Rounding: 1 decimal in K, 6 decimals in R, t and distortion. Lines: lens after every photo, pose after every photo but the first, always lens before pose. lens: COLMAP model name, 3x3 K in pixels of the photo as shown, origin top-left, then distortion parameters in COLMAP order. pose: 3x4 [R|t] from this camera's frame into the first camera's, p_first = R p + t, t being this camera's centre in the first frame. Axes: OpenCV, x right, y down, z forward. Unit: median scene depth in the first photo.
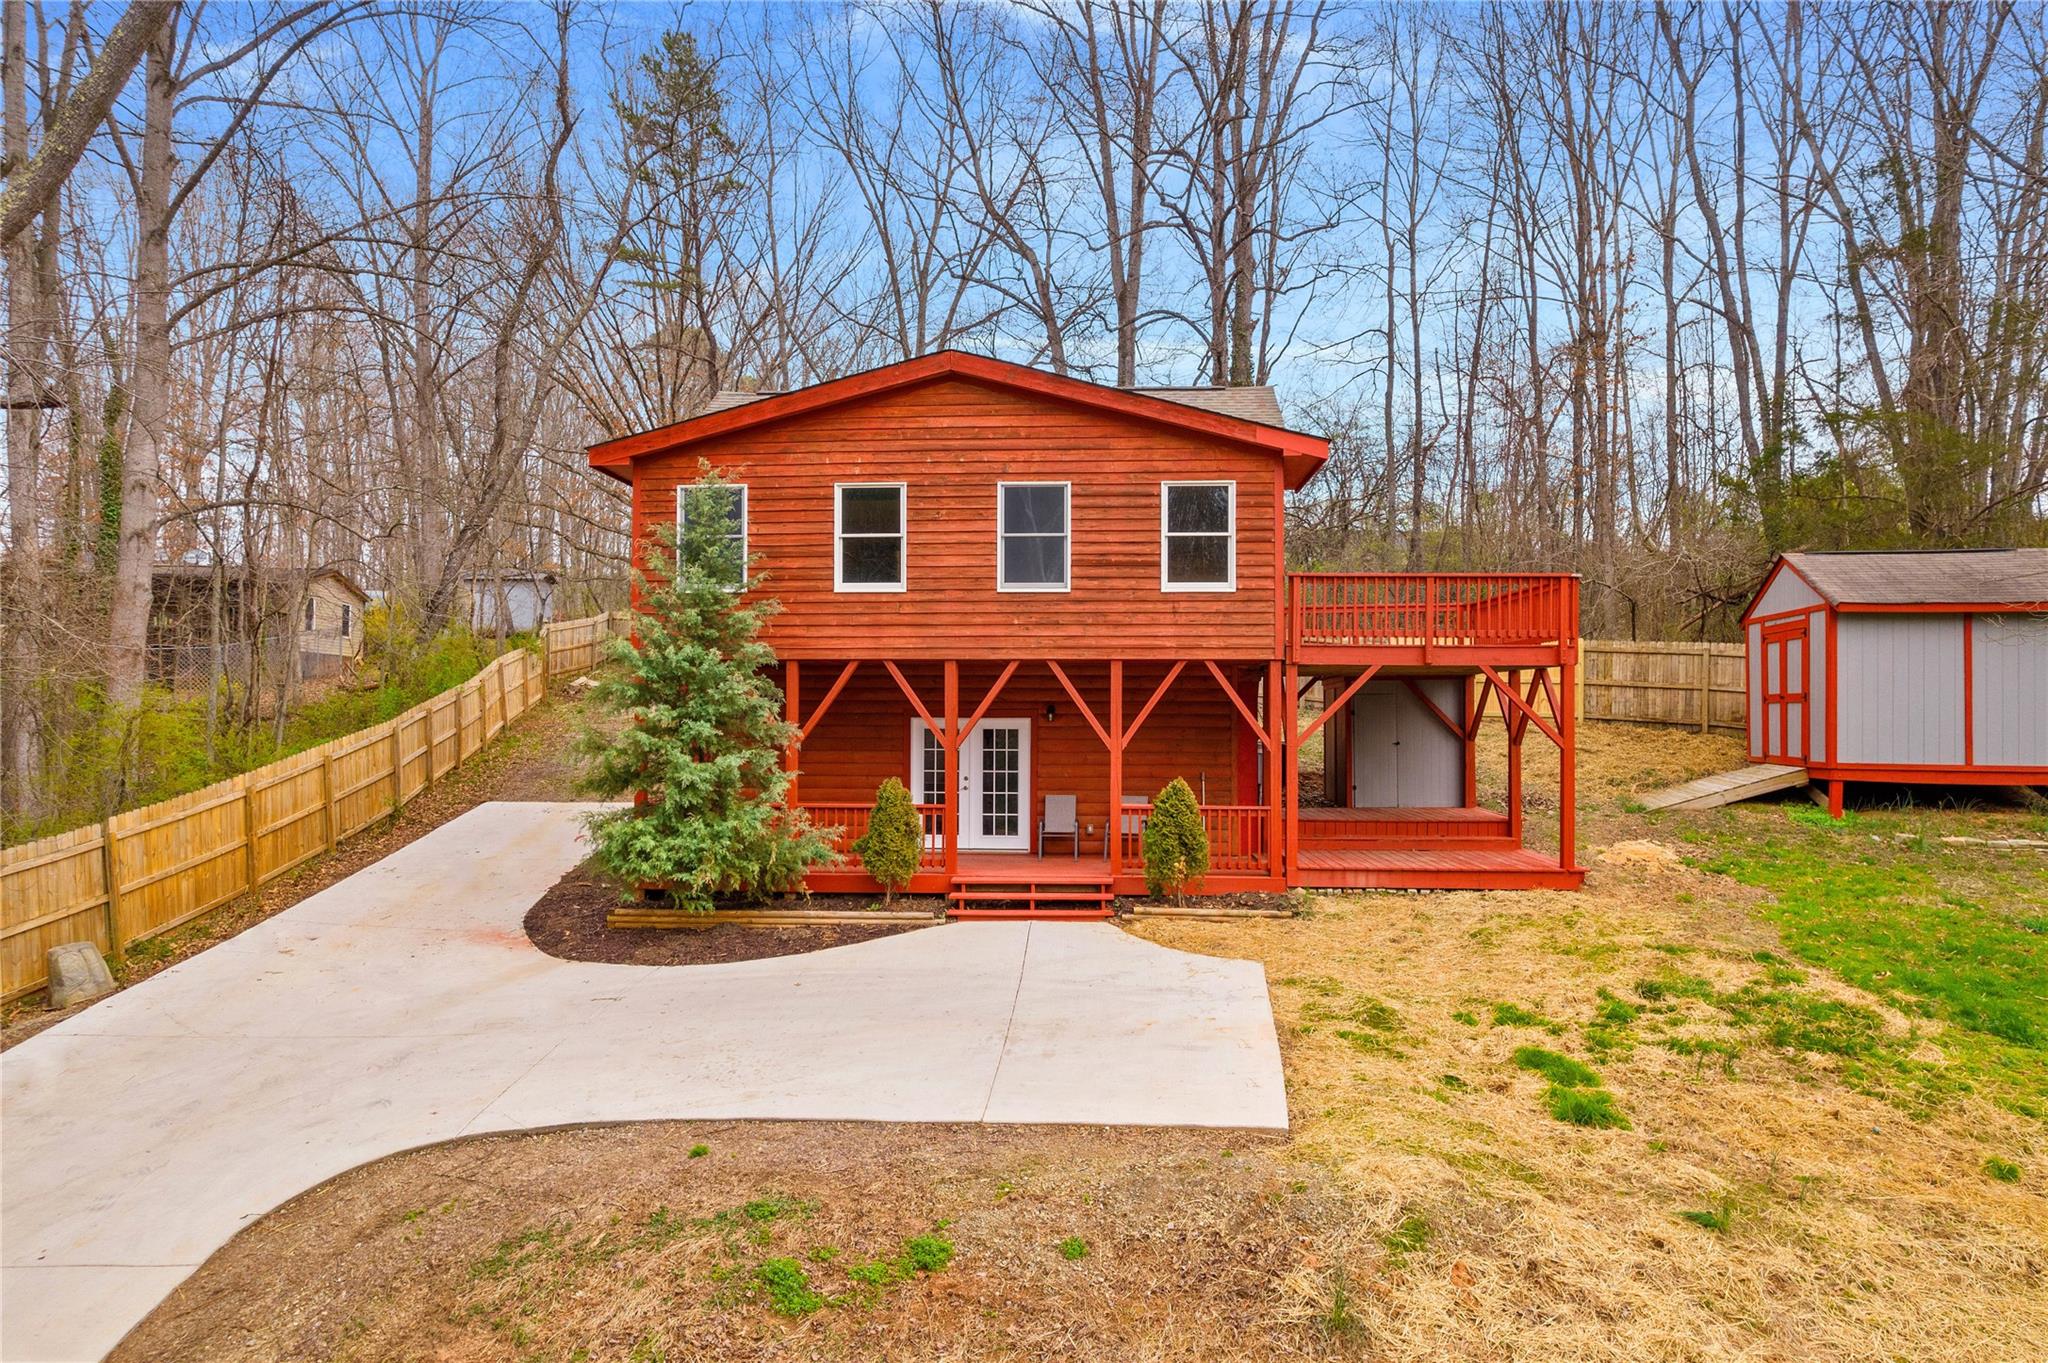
lens RADIAL K [[1302.3, 0, 1024.0], [0, 1302.3, 681.5], [0, 0, 1]] dist [-0.073008, 0.066777]
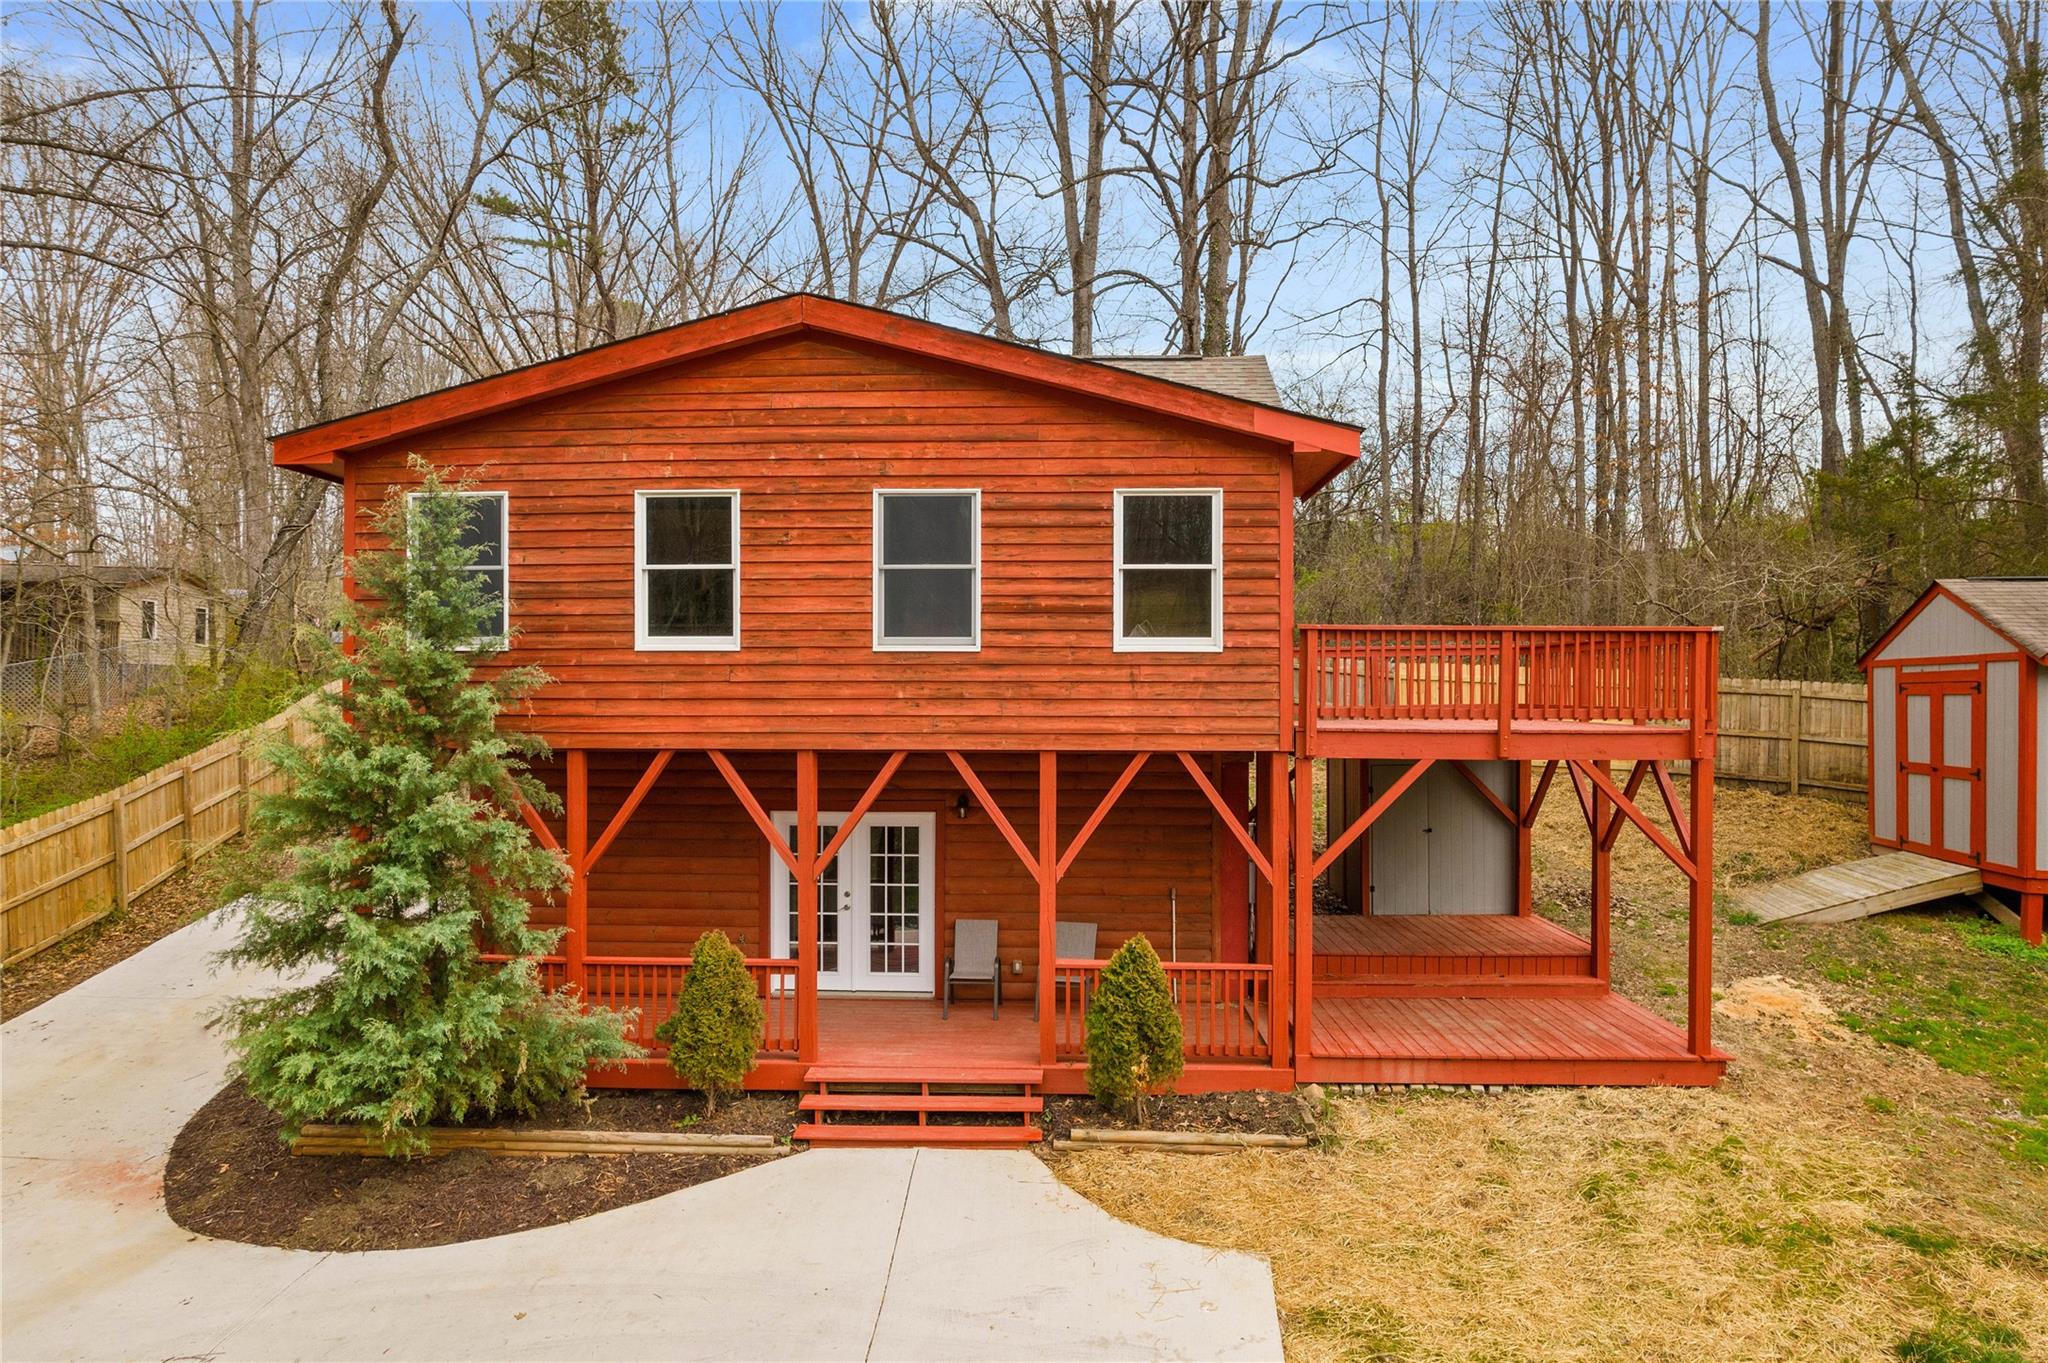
lens RADIAL K [[1302.3, 0, 1024.0], [0, 1302.3, 681.5], [0, 0, 1]] dist [-0.073008, 0.066777]
pose [[0.999646, -0.001102, 0.026588, 0.038706], [0.000745, 0.999909, 0.013444, -0.059550], [-0.026601, -0.013420, 0.999556, 0.305576]]
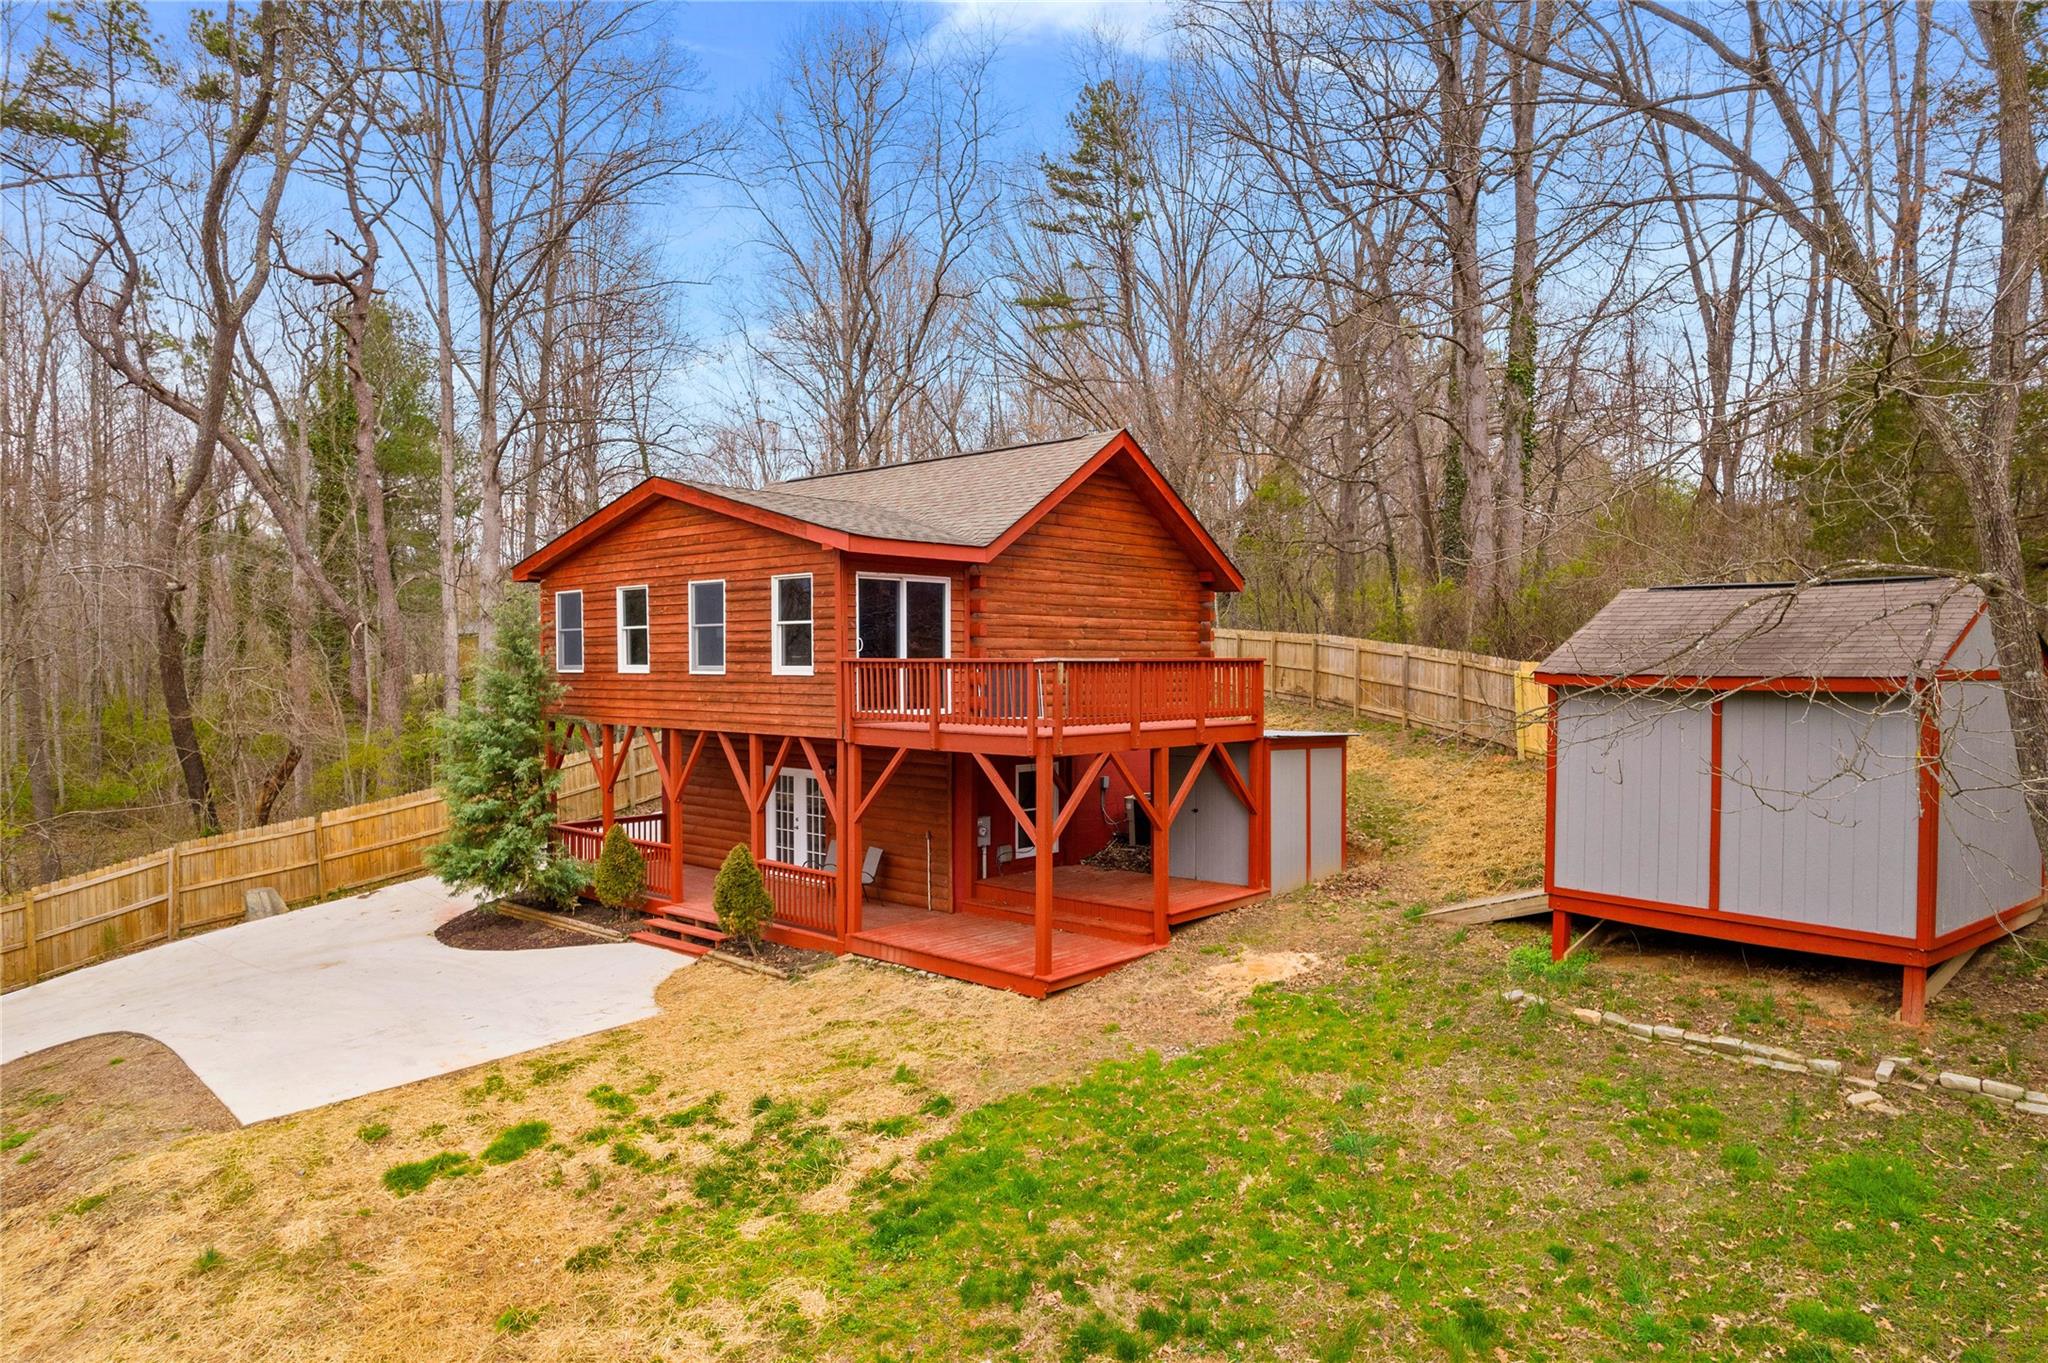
lens RADIAL K [[1302.3, 0, 1024.0], [0, 1302.3, 681.5], [0, 0, 1]] dist [-0.073008, 0.066777]
pose [[0.781883, 0.005476, -0.623402, 0.929048], [0.015262, 0.999494, 0.027921, -0.087018], [0.623239, -0.031346, 0.781403, 0.247516]]
